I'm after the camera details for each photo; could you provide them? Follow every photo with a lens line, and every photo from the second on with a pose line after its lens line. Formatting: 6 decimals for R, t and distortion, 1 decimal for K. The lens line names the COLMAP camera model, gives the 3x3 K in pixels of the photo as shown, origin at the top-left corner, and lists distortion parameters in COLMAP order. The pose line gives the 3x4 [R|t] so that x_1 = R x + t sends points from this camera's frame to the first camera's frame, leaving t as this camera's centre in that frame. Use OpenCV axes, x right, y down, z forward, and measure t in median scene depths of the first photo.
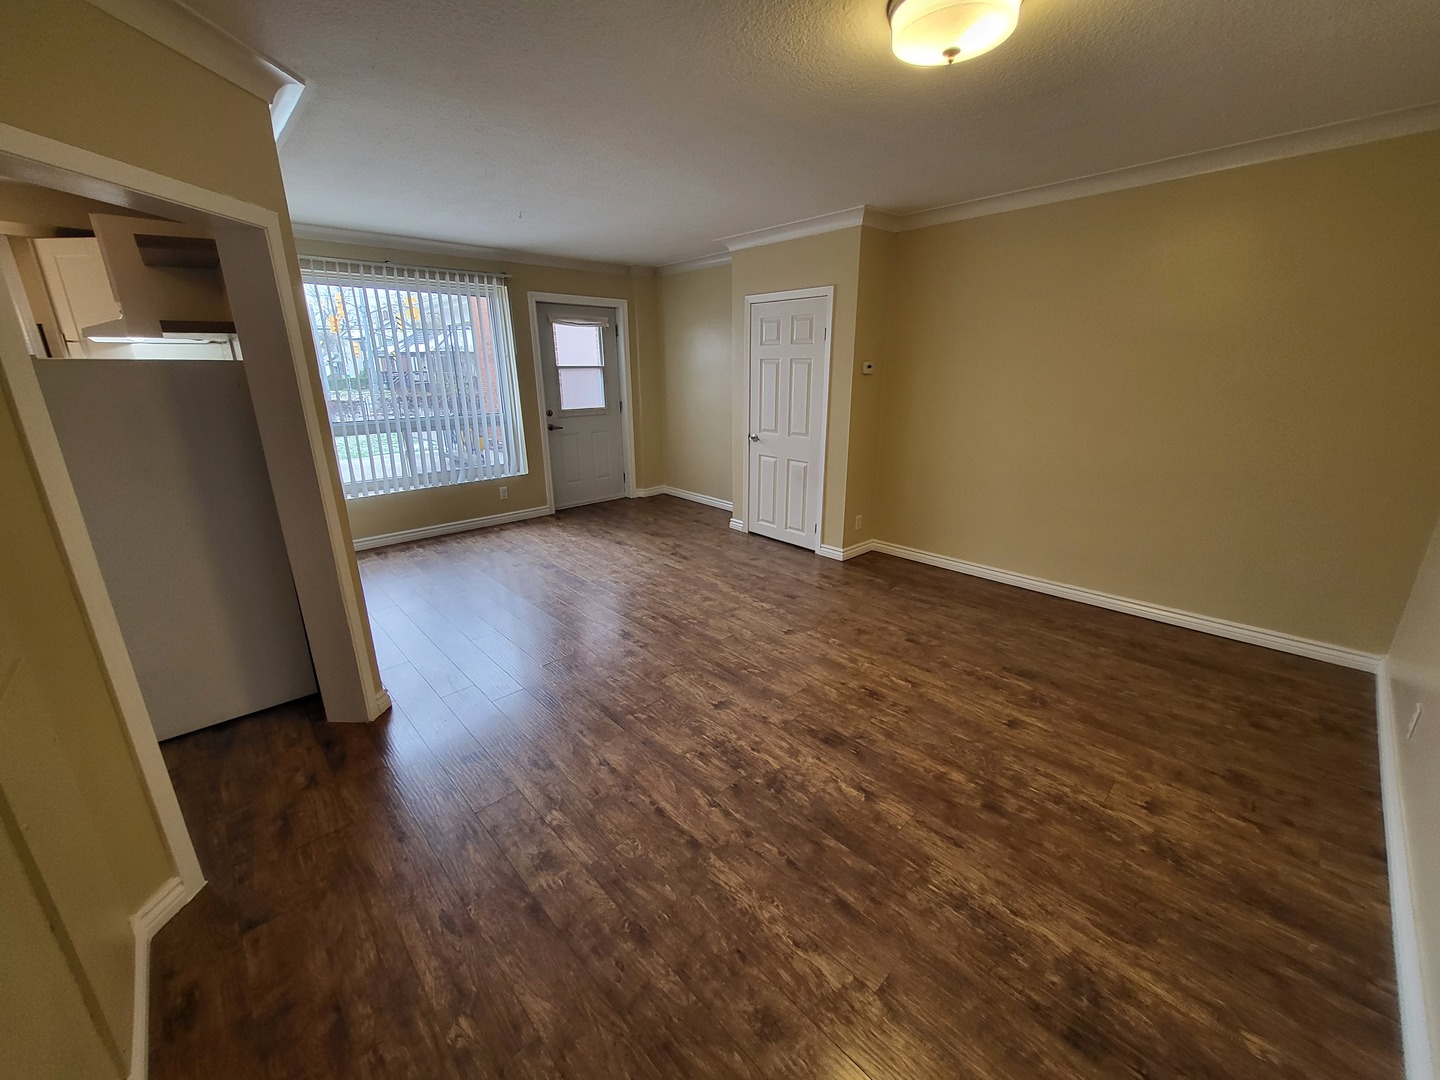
lens RADIAL K [[561.1, 0, 724.5], [0, 561.1, 538.2], [0, 0, 1]] dist [0.001139, -0.001385]
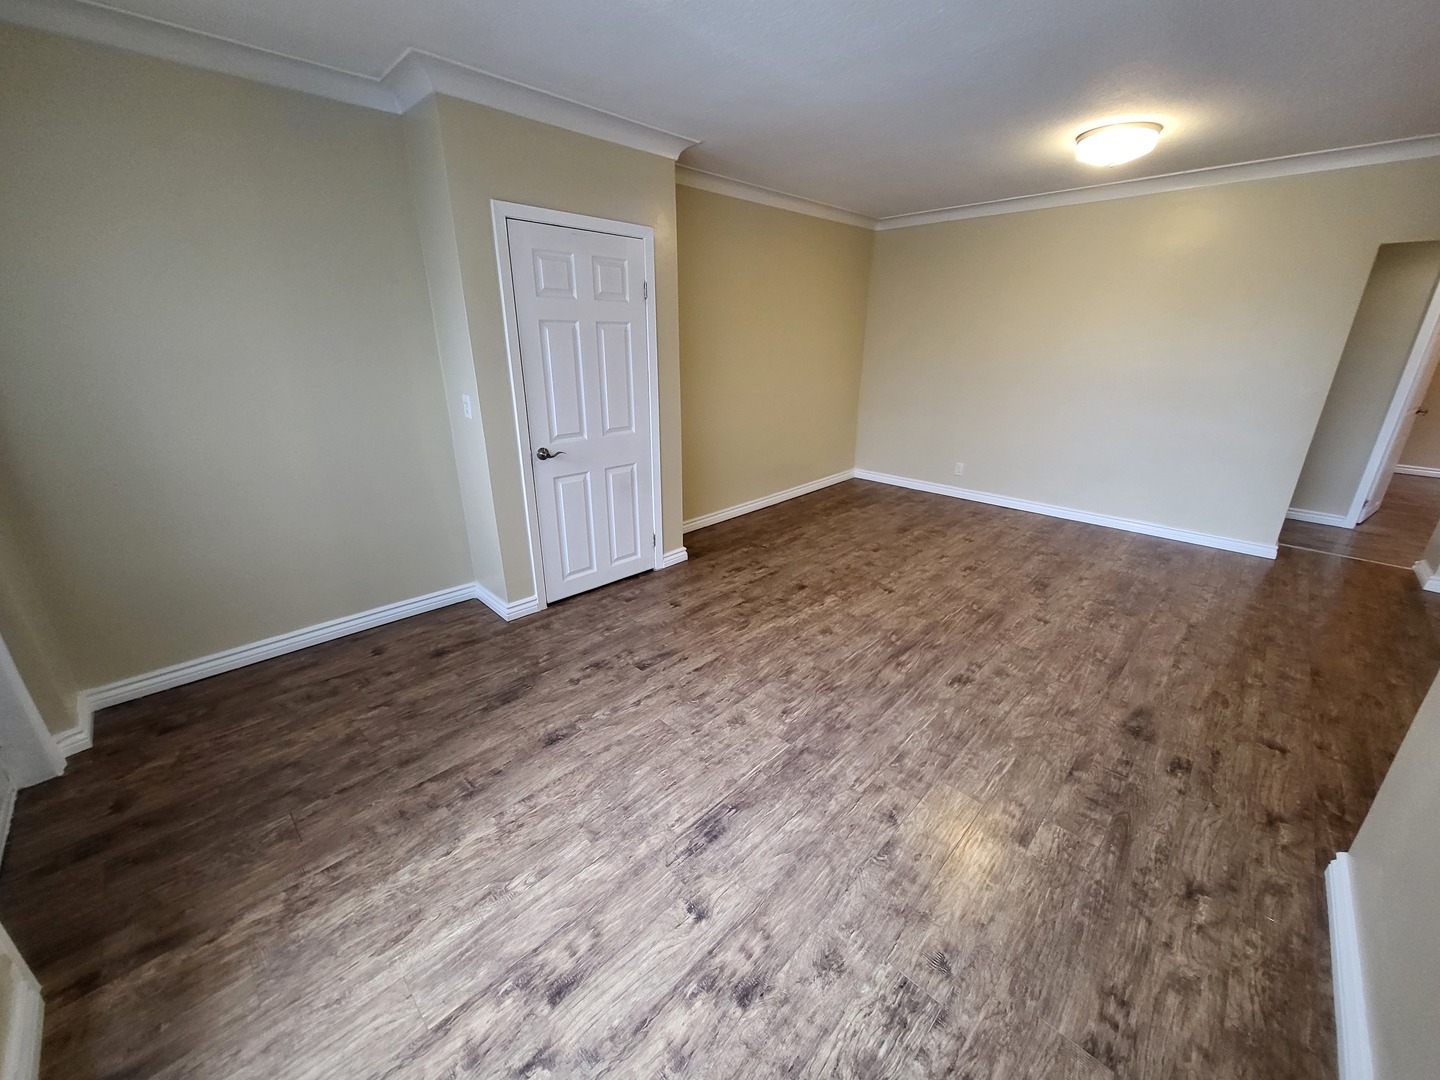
lens RADIAL K [[561.1, 0, 720.7], [0, 561.1, 537.1], [0, 0, 1]] dist [0.001139, -0.001385]
pose [[-0.034229, -0.333434, 0.942152, -0.917401], [0.291362, 0.898425, 0.328544, -0.397418], [-0.956000, 0.285753, 0.066398, 1.331309]]
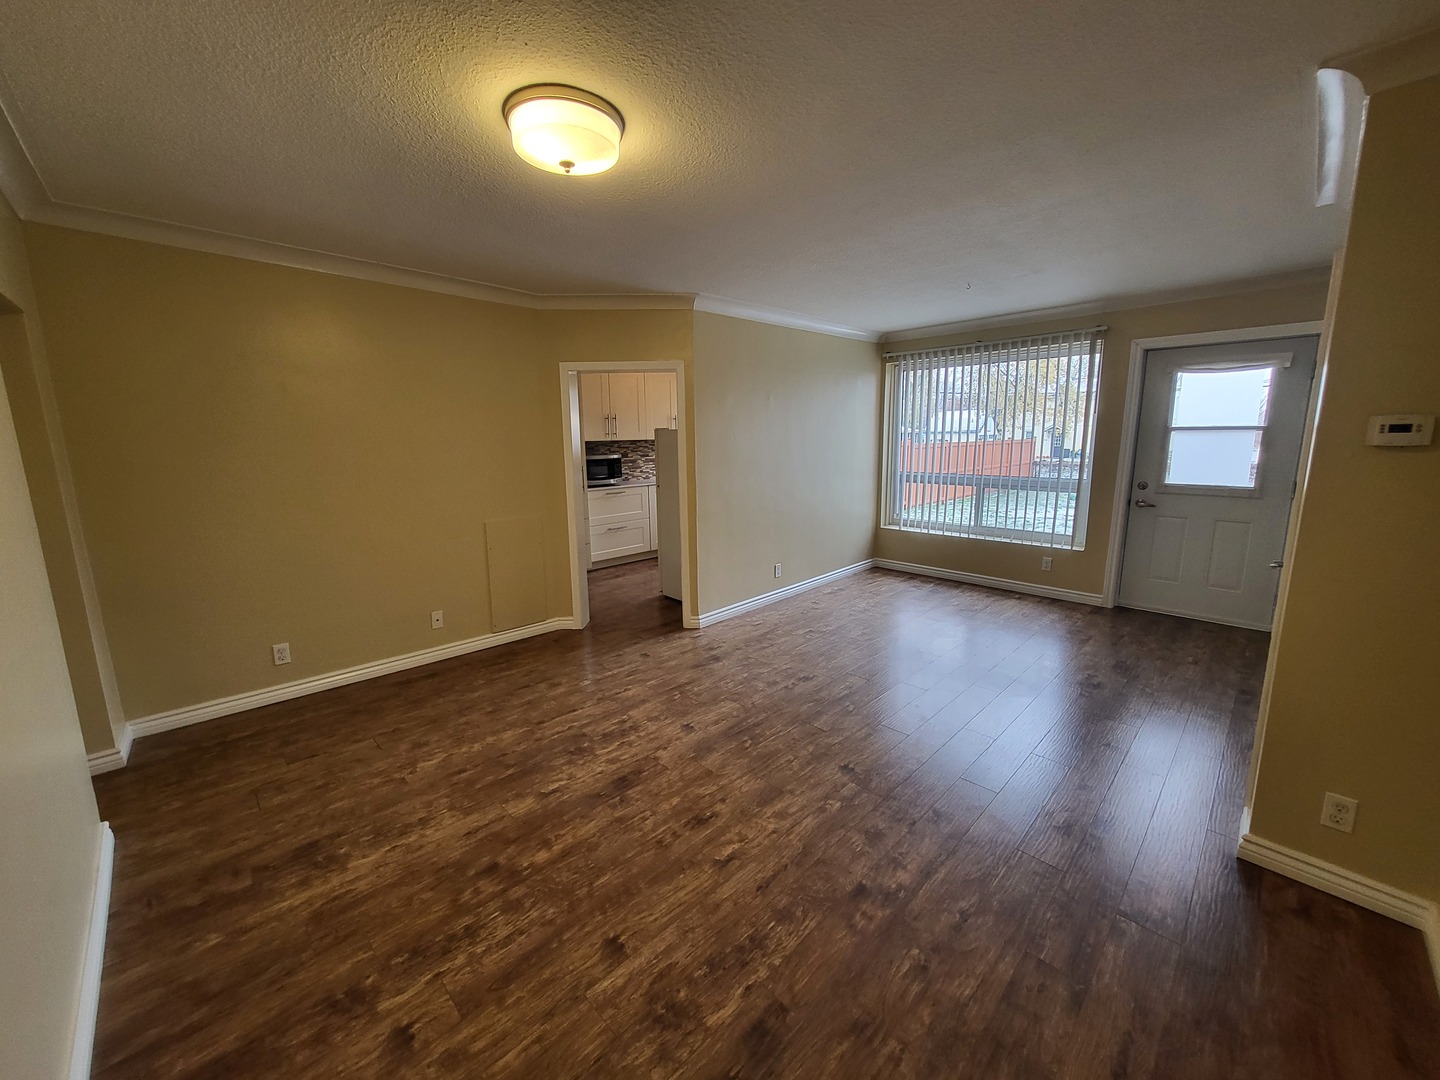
lens RADIAL K [[561.1, 0, 718.7], [0, 561.1, 538.3], [0, 0, 1]] dist [0.001139, -0.001385]
pose [[0.013618, 0.188629, -0.981954, 0.892097], [-0.283898, 0.942360, 0.177086, -0.238954], [0.958758, 0.276363, 0.066384, 0.768419]]
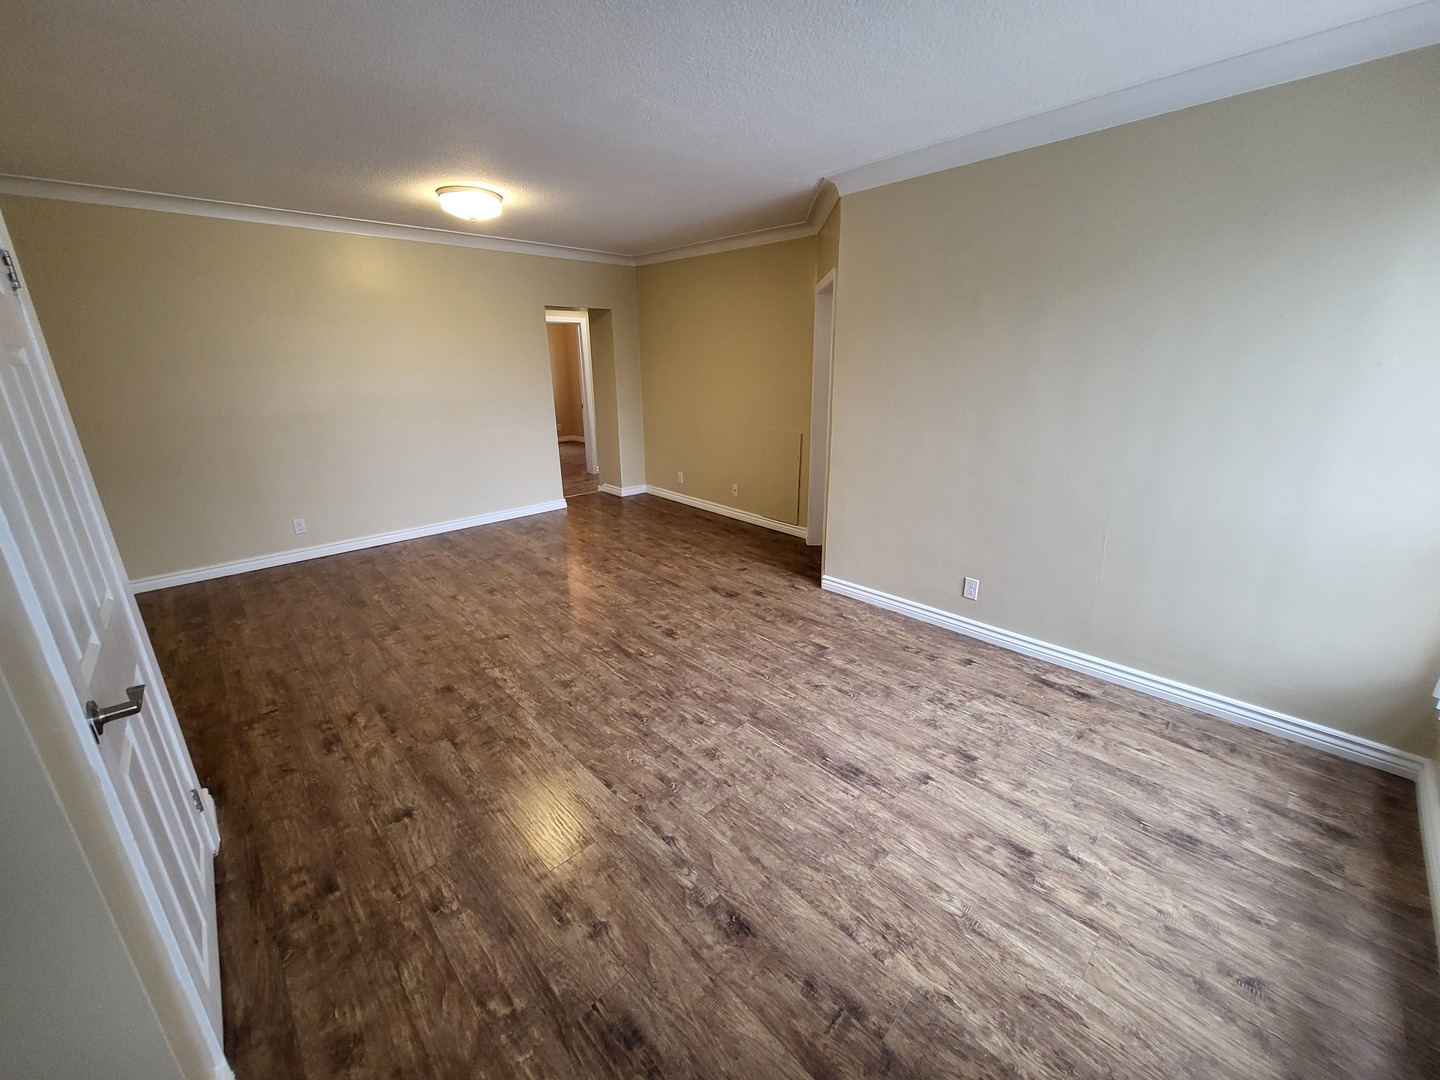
lens RADIAL K [[561.1, 0, 724.2], [0, 561.1, 528.5], [0, 0, 1]] dist [0.001139, -0.001385]
pose [[-0.999852, 0.016332, 0.005347, -0.306980], [0.016524, 0.828175, 0.560225, -0.584962], [0.004722, 0.560231, -0.828323, 1.886412]]
